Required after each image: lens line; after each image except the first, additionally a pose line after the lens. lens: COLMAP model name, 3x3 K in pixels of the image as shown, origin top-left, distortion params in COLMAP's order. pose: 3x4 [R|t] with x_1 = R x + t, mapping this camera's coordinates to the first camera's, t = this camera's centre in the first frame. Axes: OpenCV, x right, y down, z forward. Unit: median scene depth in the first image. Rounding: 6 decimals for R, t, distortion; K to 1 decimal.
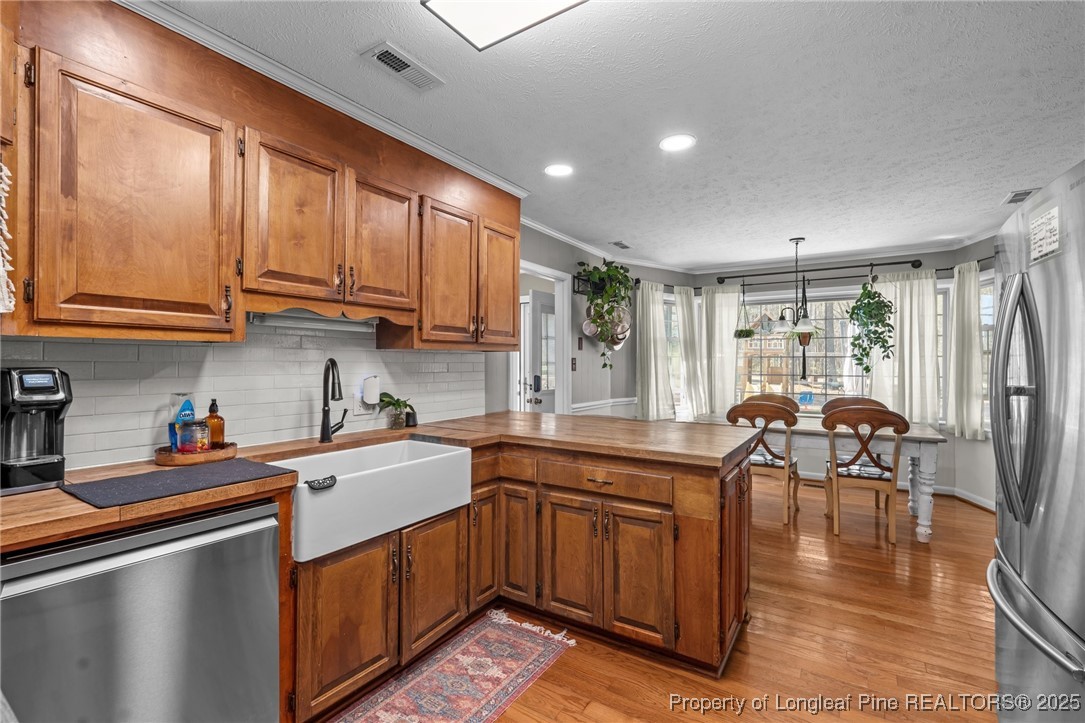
lens RADIAL K [[478.0, 0, 551.0], [0, 478.0, 359.1], [0, 0, 1]] dist [-0.006925, 0.000322]
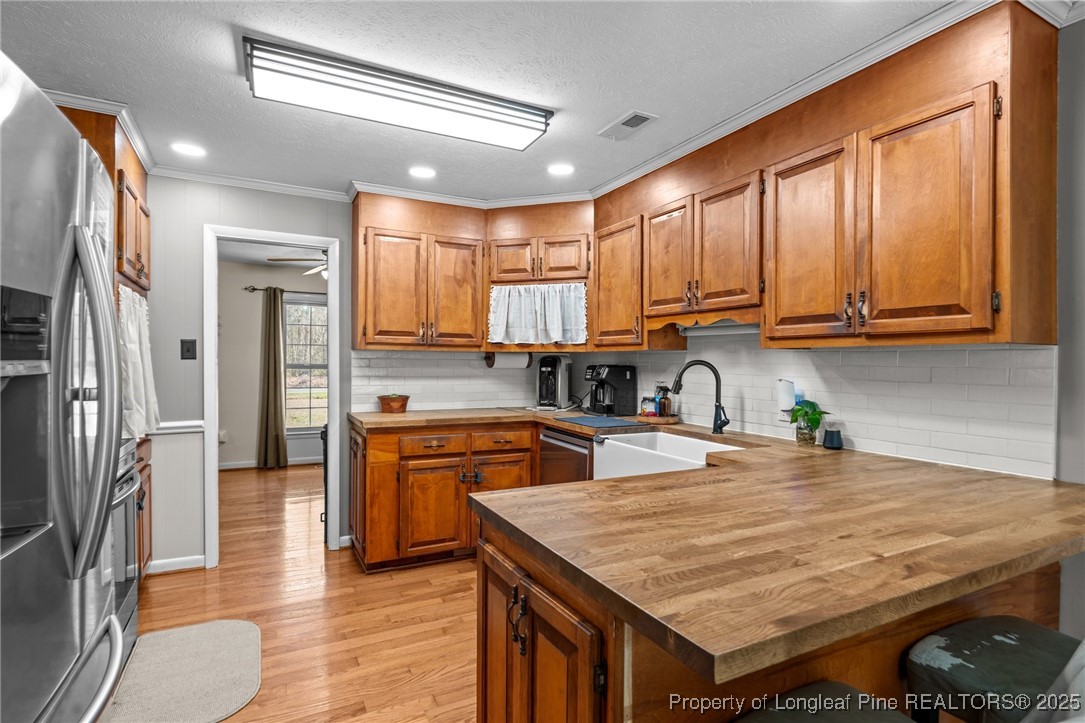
lens RADIAL K [[549.2, 0, 545.3], [0, 549.2, 360.8], [0, 0, 1]] dist [-0.003688, 0.000198]
pose [[-0.505231, -0.007818, -0.862949, 0.874625], [-0.006071, 0.999966, -0.005505, 0.009665], [0.862963, 0.002458, -0.505261, 1.309832]]
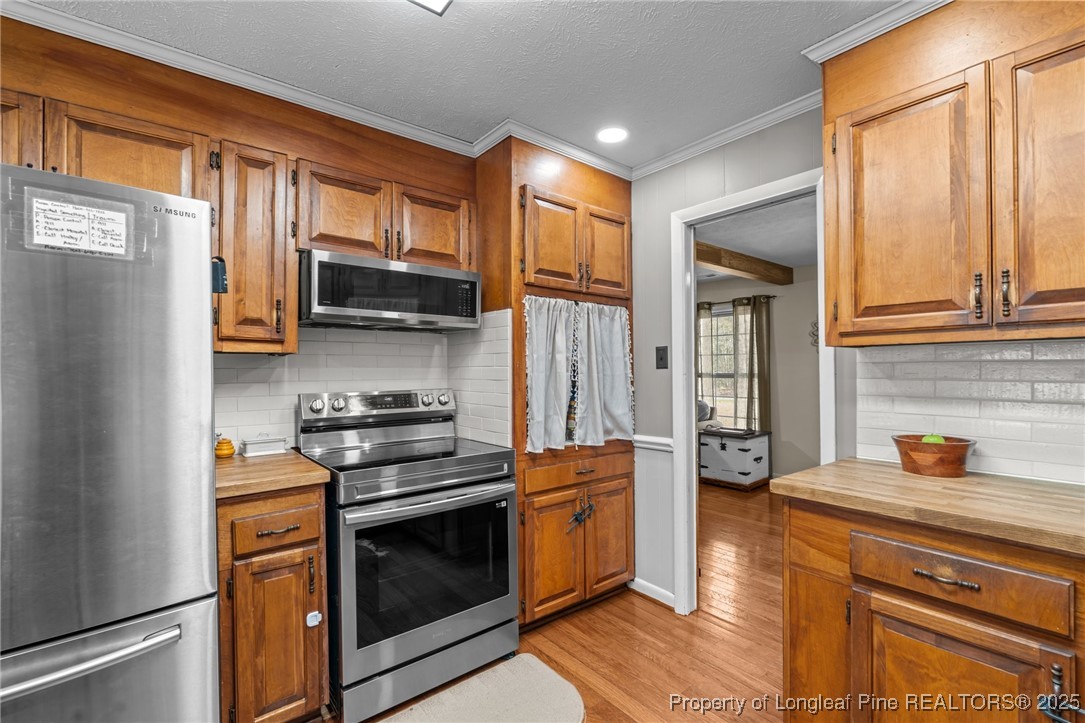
lens RADIAL K [[478.0, 0, 540.6], [0, 478.0, 368.1], [0, 0, 1]] dist [-0.006925, 0.000322]
pose [[-0.942155, 0.004581, 0.335145, -0.063838], [0.002046, 0.999967, -0.007918, 0.010950], [-0.335170, -0.006774, -0.942133, 0.905970]]
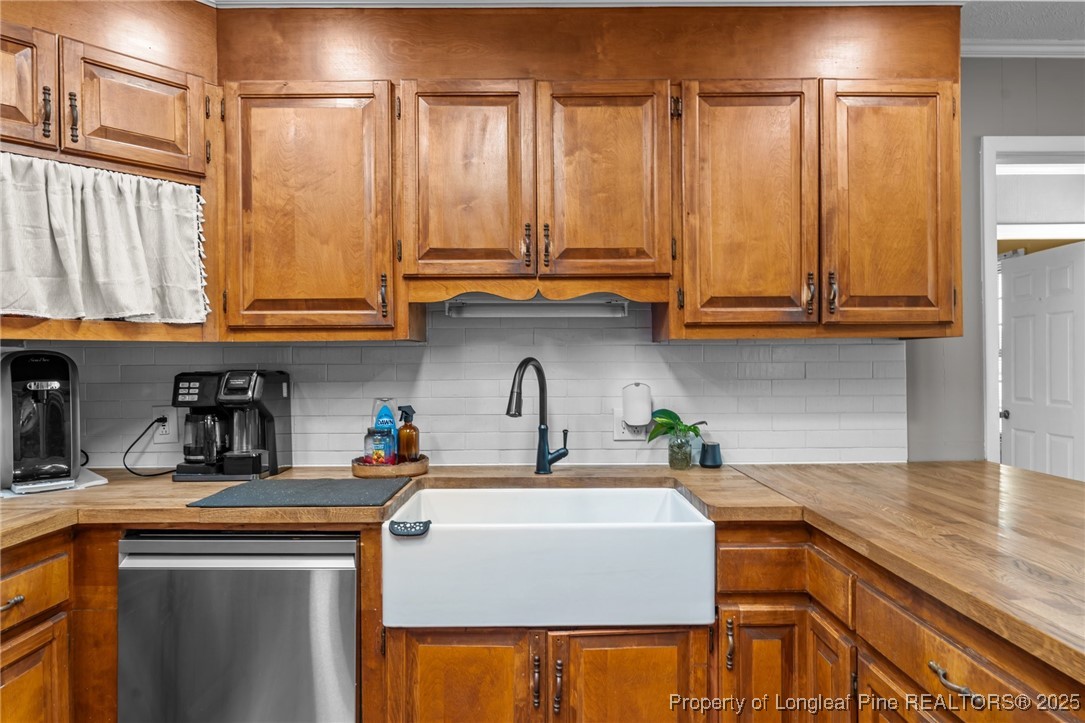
lens RADIAL K [[631.2, 0, 546.6], [0, 631.2, 364.0], [0, 0, 1]] dist [-0.007437, 0.003427]
pose [[0.546997, -0.008017, -0.837096, 0.333293], [0.013717, 0.999906, -0.000612, 0.008764], [0.837022, -0.011148, 0.547055, 0.483297]]
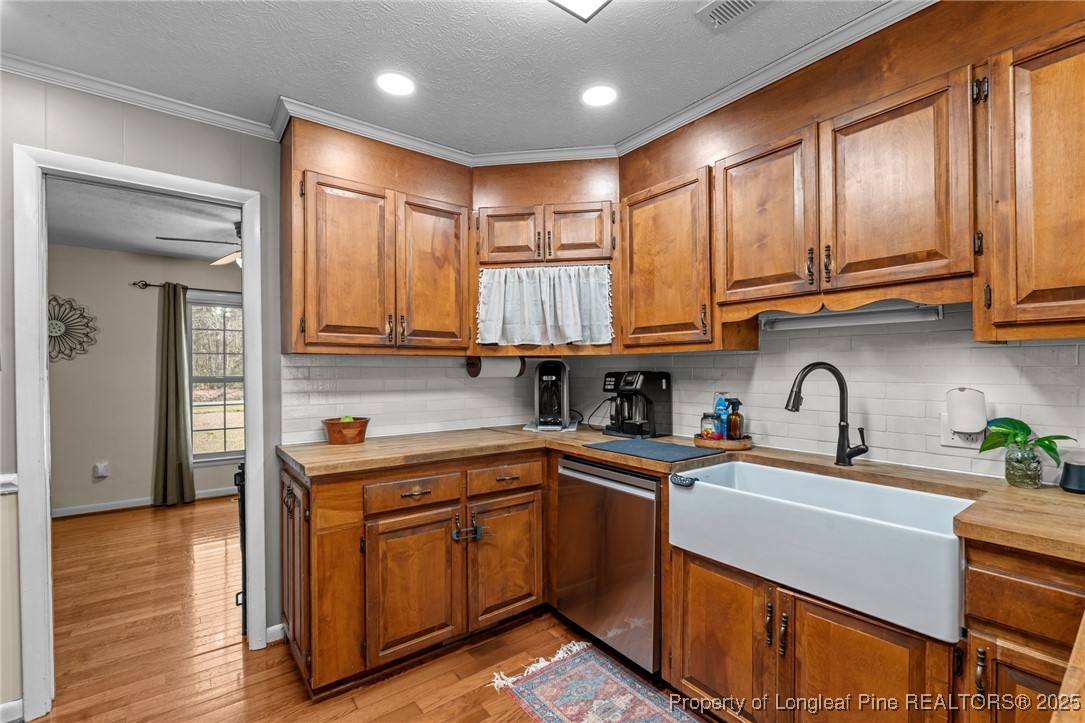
lens RADIAL K [[478.0, 0, 544.2], [0, 478.0, 369.2], [0, 0, 1]] dist [-0.006925, 0.000322]
pose [[-0.345415, -0.003373, -0.938444, 0.467268], [0.007693, 0.999950, -0.006426, 0.012142], [0.938418, -0.009439, -0.345372, 0.804033]]
